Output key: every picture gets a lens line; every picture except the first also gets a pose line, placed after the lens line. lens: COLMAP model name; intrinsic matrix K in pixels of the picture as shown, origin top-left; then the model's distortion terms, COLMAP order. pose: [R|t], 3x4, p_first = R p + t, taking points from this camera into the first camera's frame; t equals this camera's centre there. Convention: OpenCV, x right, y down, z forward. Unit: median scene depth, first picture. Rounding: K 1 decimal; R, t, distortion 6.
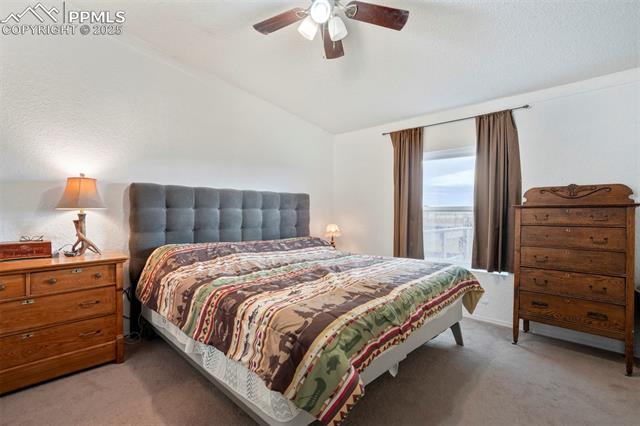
lens RADIAL K [[296.7, 0, 318.3], [0, 296.7, 211.6], [0, 0, 1]] dist [-0.020480, 0.008434]
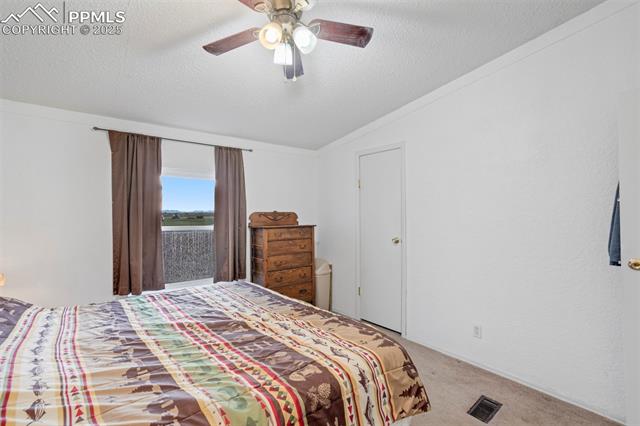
lens RADIAL K [[296.7, 0, 318.3], [0, 296.7, 213.9], [0, 0, 1]] dist [-0.020480, 0.008434]
pose [[0.168166, -0.003661, 0.985752, -0.628373], [0.000278, 0.999993, 0.003667, -0.086421], [-0.985759, -0.000343, 0.168166, 0.540744]]
